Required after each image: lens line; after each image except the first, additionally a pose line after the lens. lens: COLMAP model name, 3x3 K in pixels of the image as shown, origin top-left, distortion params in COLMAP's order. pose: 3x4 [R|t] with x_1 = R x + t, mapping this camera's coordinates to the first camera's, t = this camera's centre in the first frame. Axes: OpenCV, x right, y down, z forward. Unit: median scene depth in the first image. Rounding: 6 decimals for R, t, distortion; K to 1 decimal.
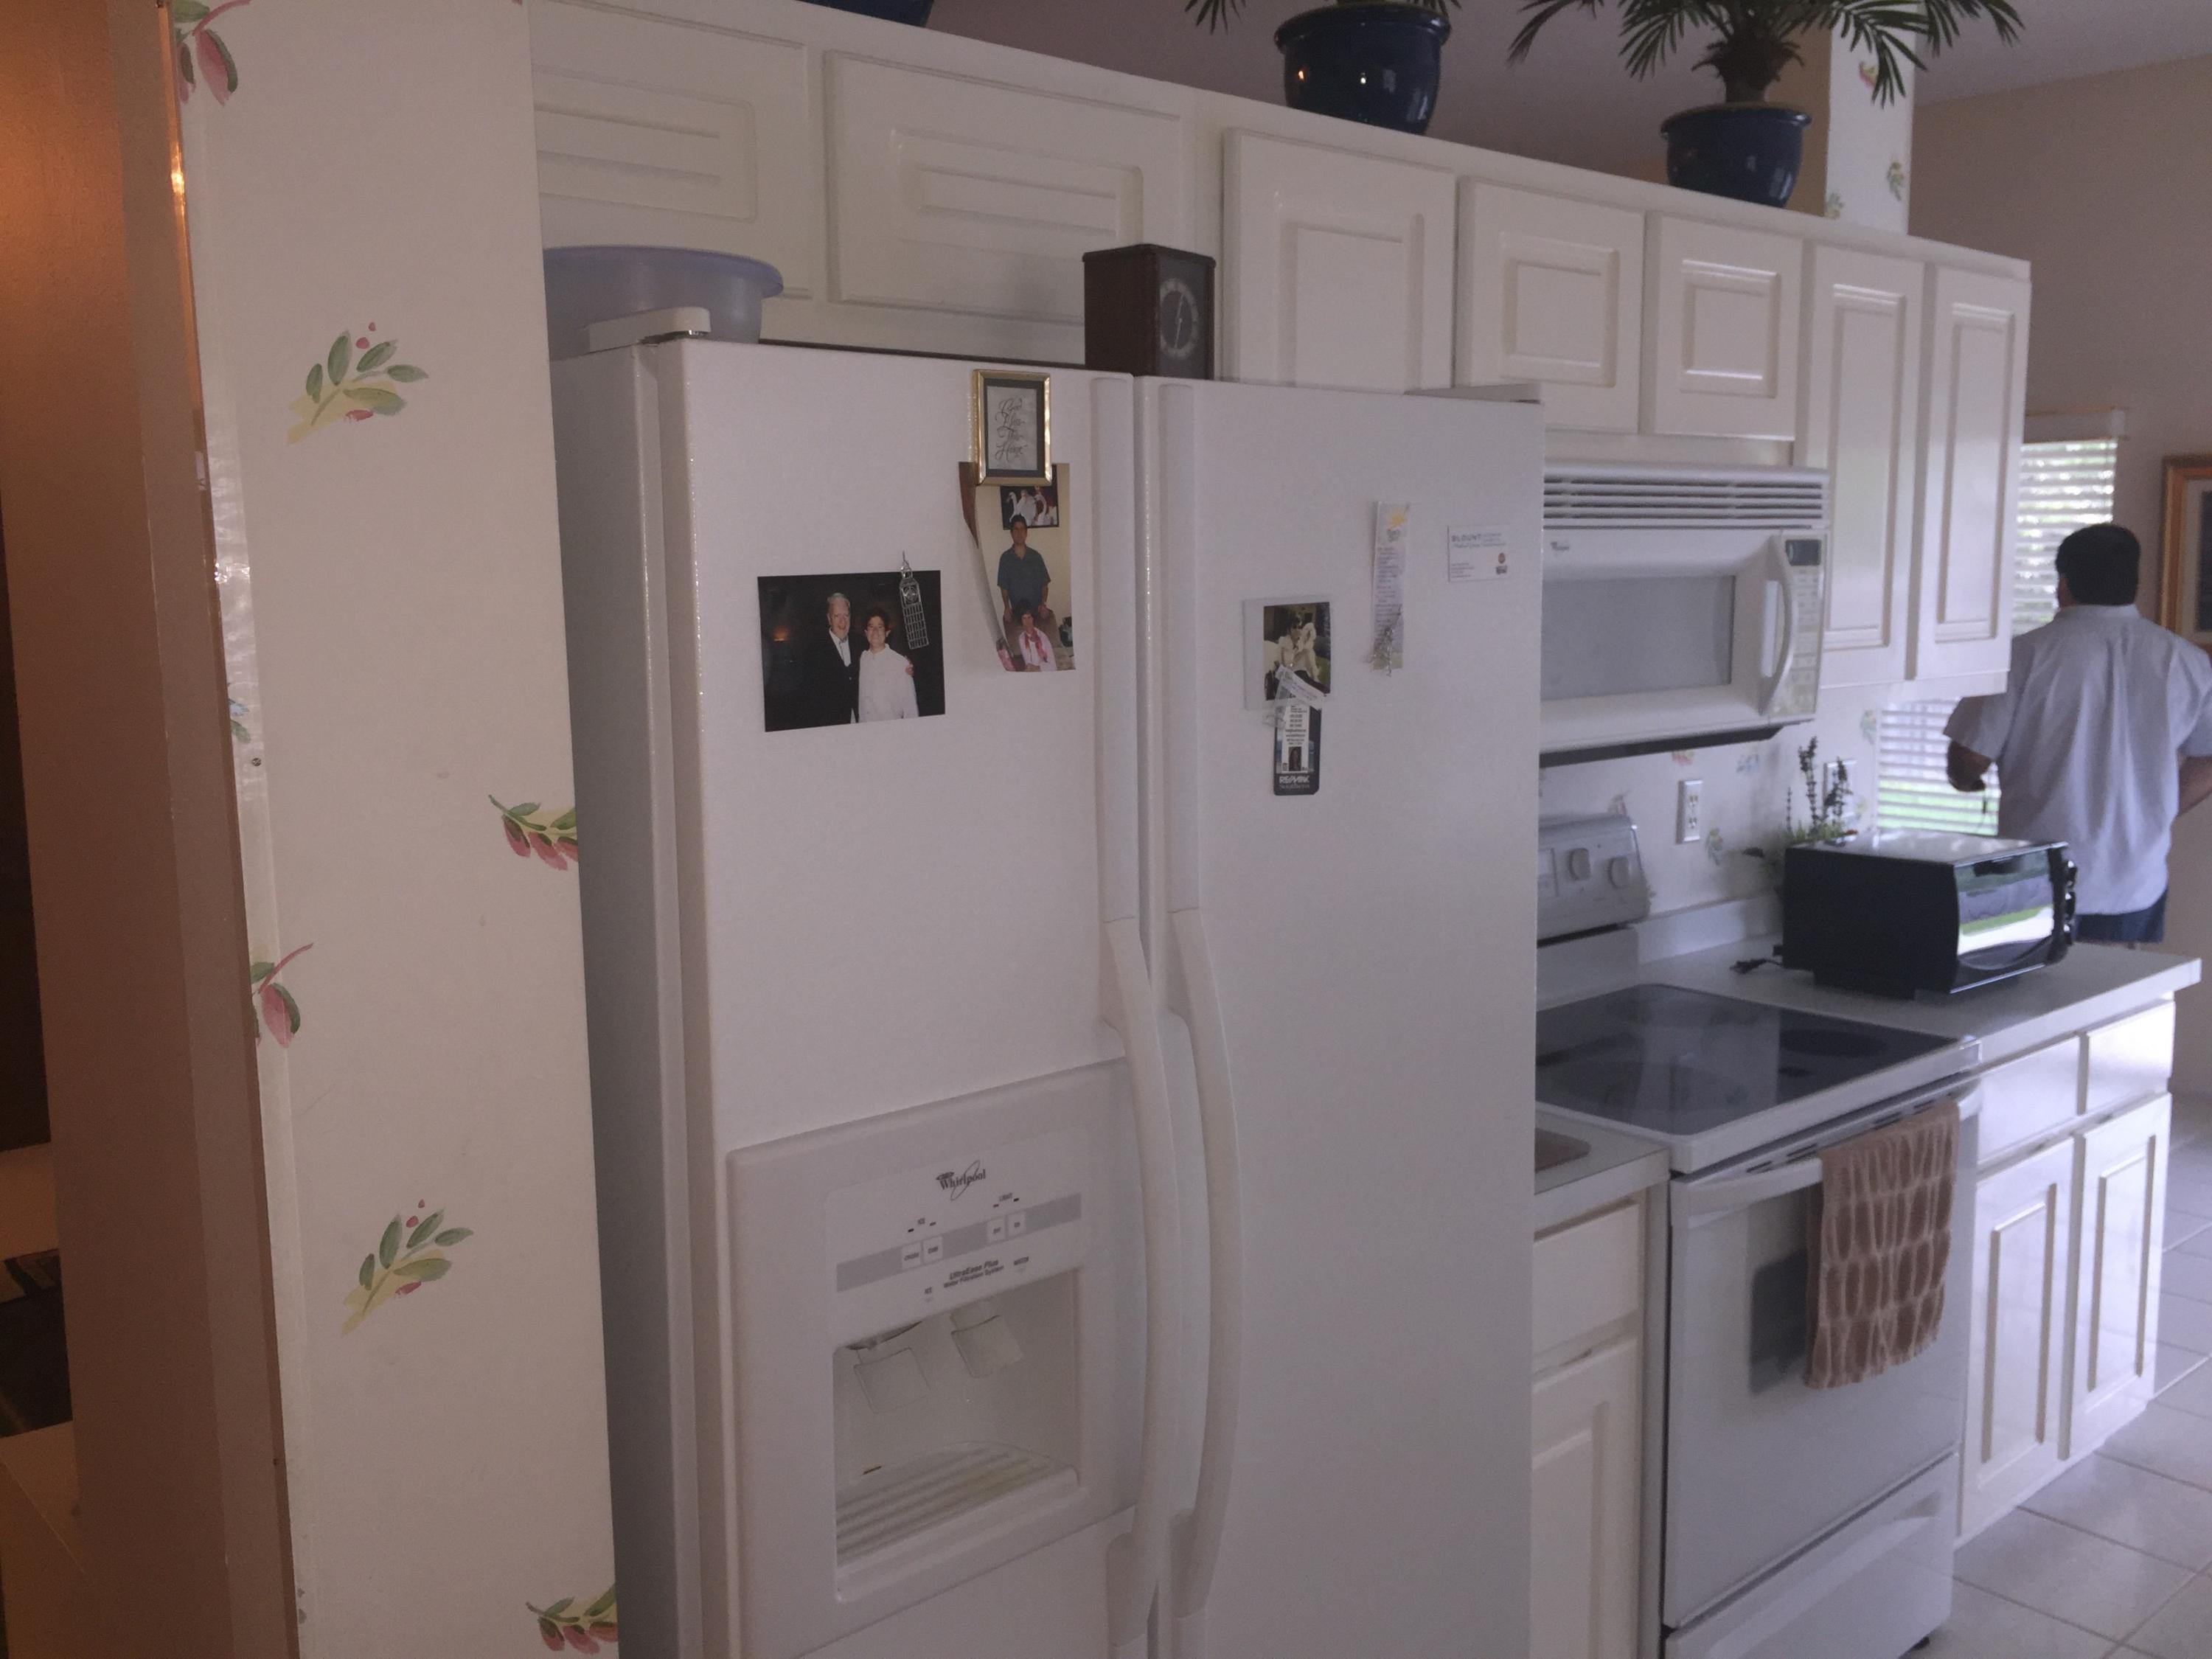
lens RADIAL K [[1911.7, 0, 1071.3], [0, 1911.7, 814.0], [0, 0, 1]] dist [0.087959, -0.124728]
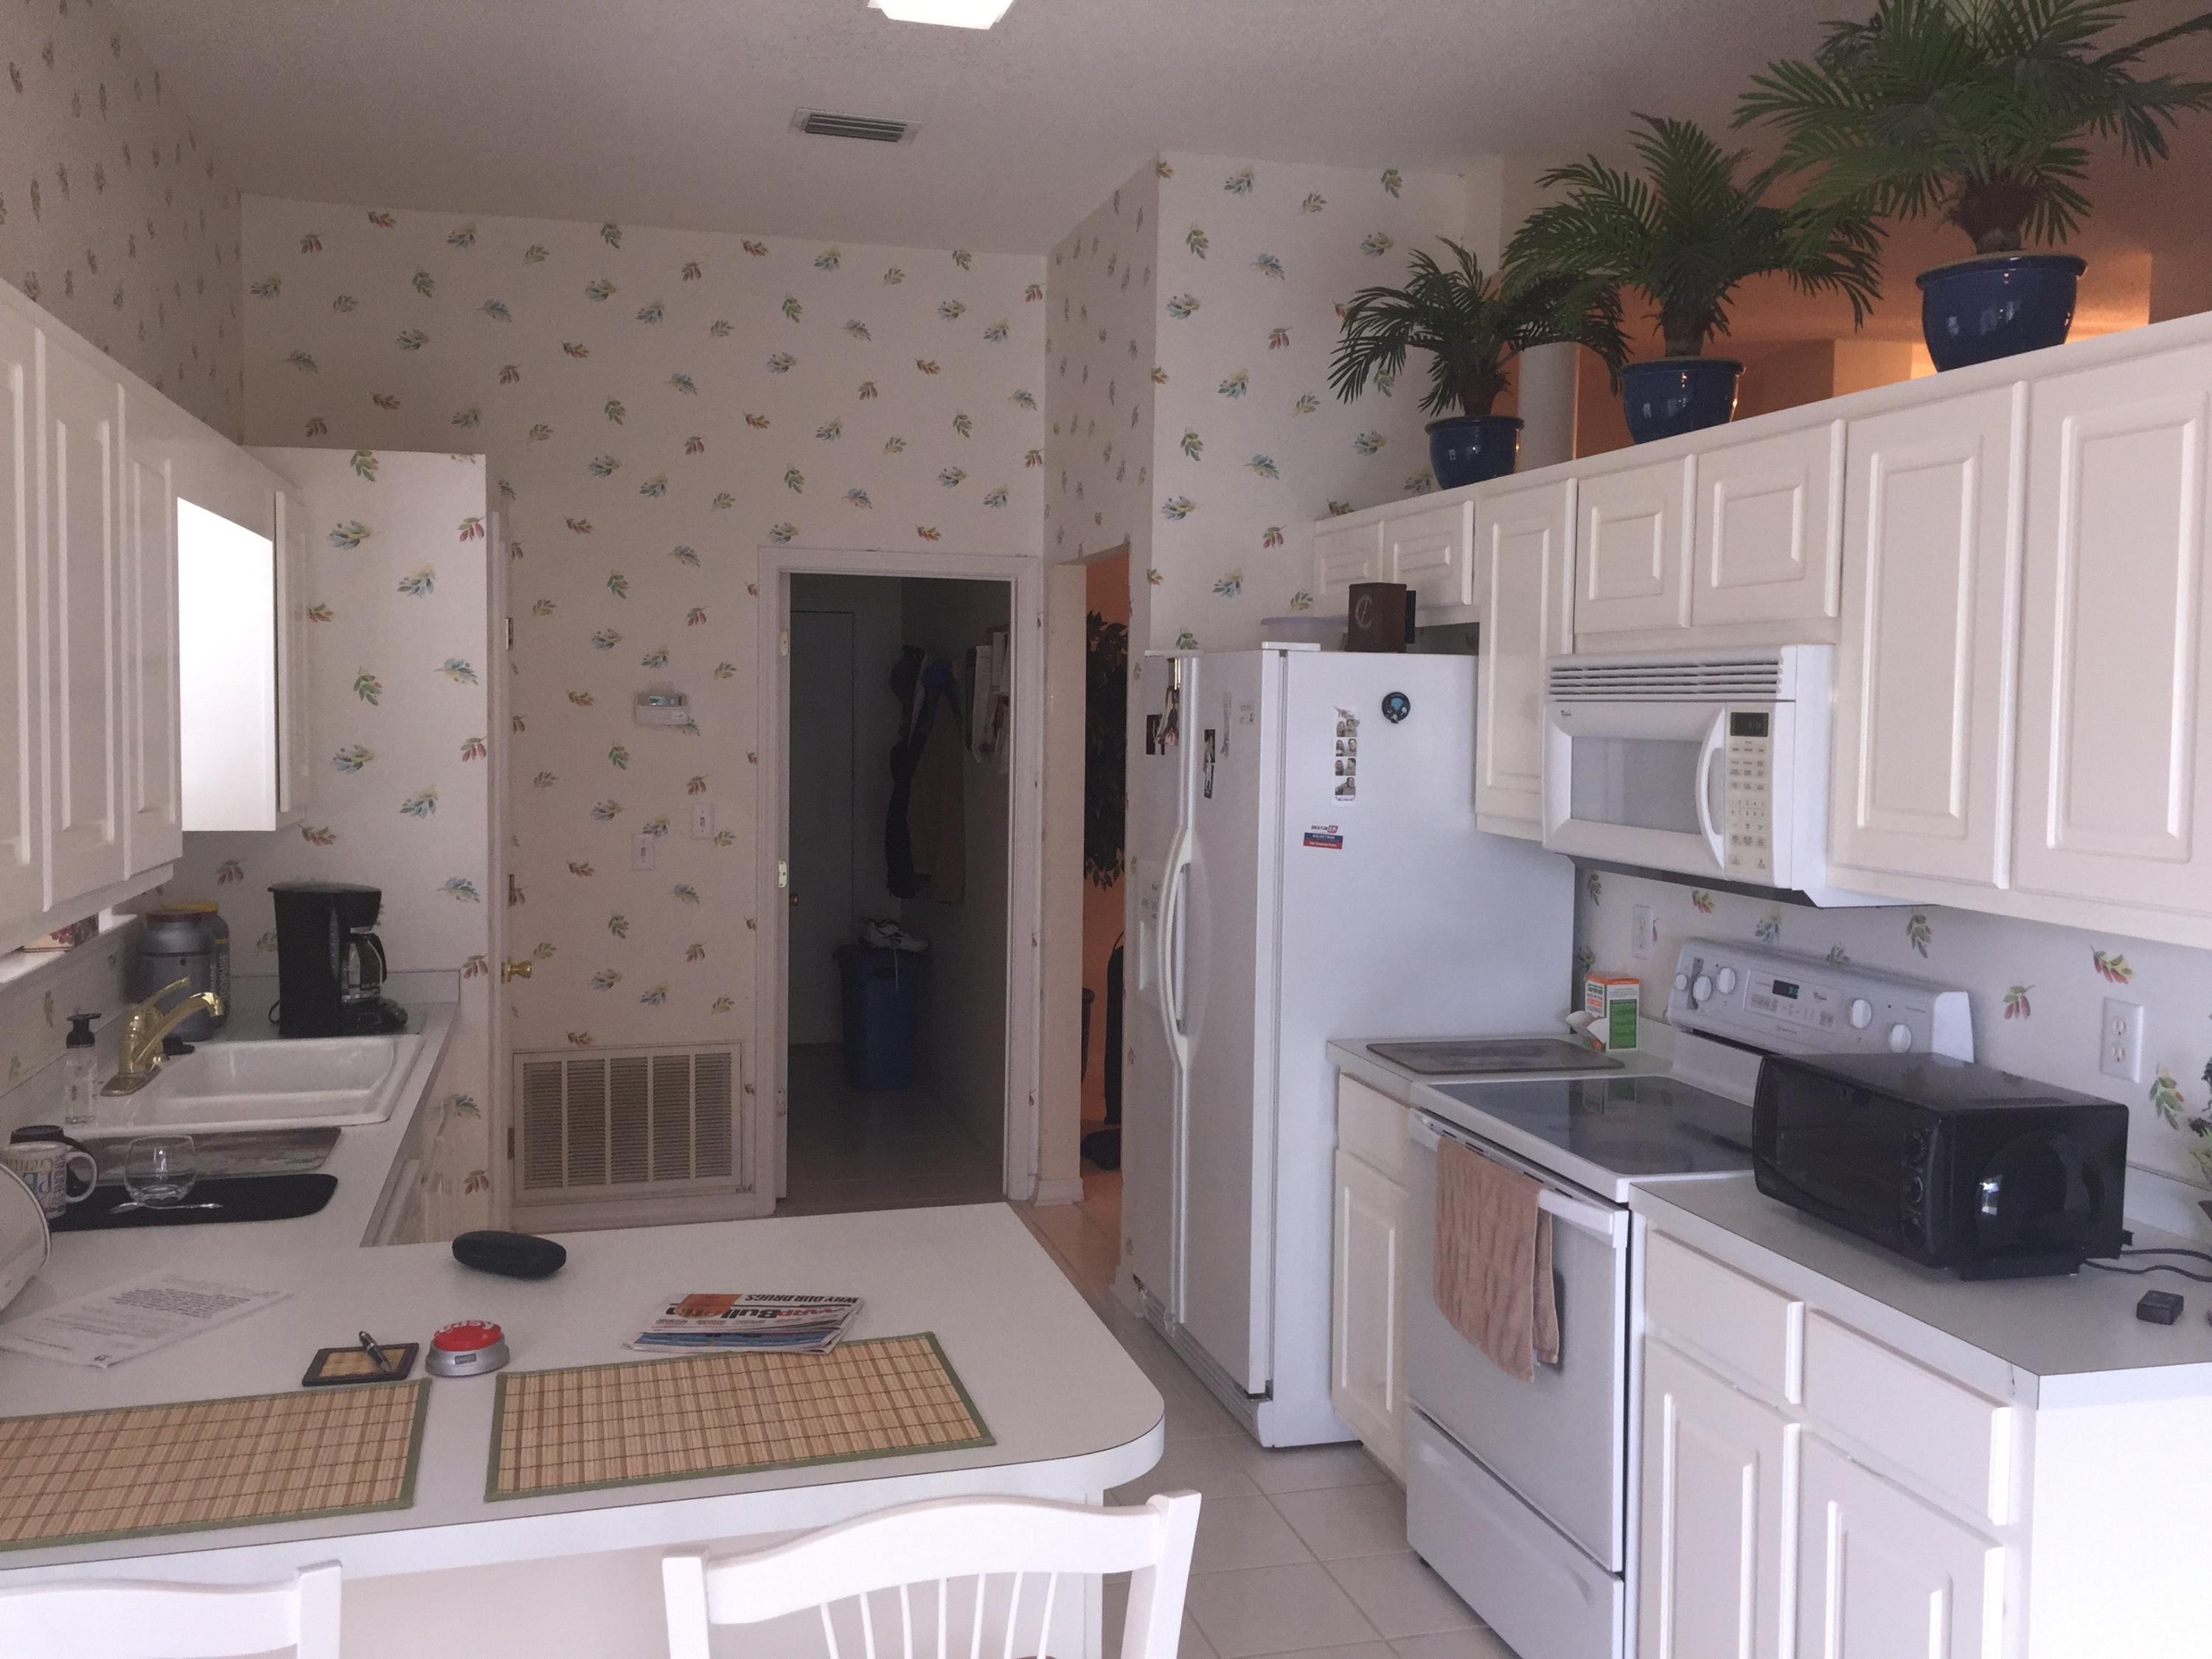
lens RADIAL K [[1911.7, 0, 1071.3], [0, 1911.7, 814.0], [0, 0, 1]] dist [0.087959, -0.124728]
pose [[-0.444052, 0.055386, -0.894288, 2.238505], [-0.127418, 0.984041, 0.124213, -0.254040], [0.886895, 0.169105, -0.429908, 1.682037]]
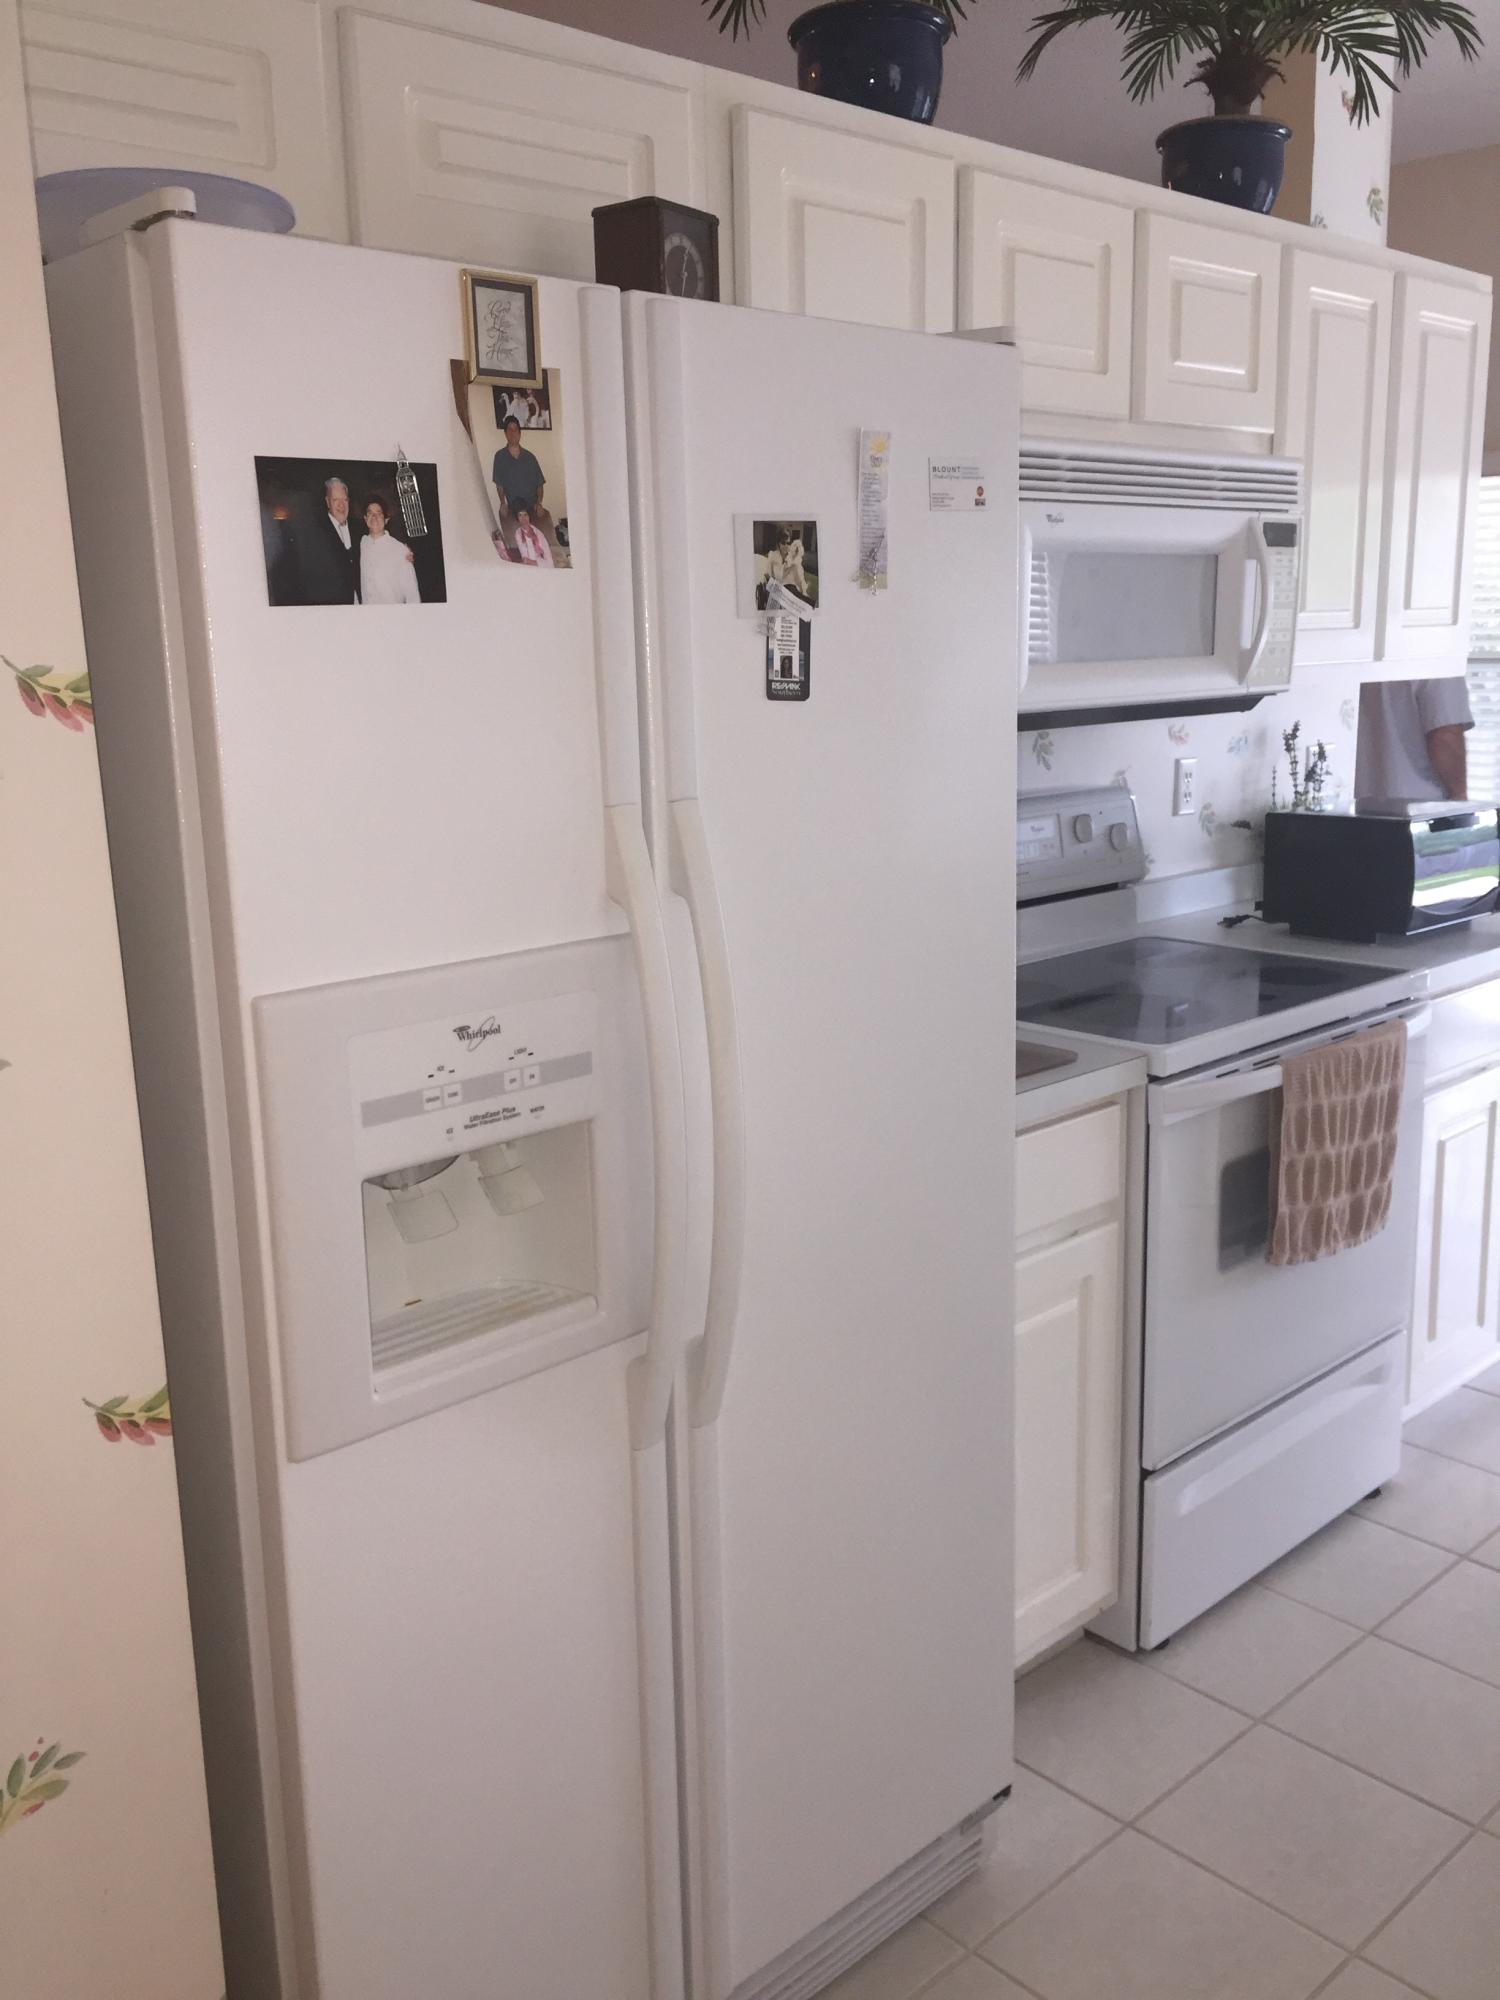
lens RADIAL K [[1728.5, 0, 750.0], [0, 1728.5, 1000.0], [0, 0, 1]] dist [0.087959, -0.124728]
pose [[0.998785, -0.021707, 0.044236, 0.039883], [0.018234, 0.996830, 0.077446, 0.069347], [-0.045777, -0.076546, 0.996015, -0.000569]]
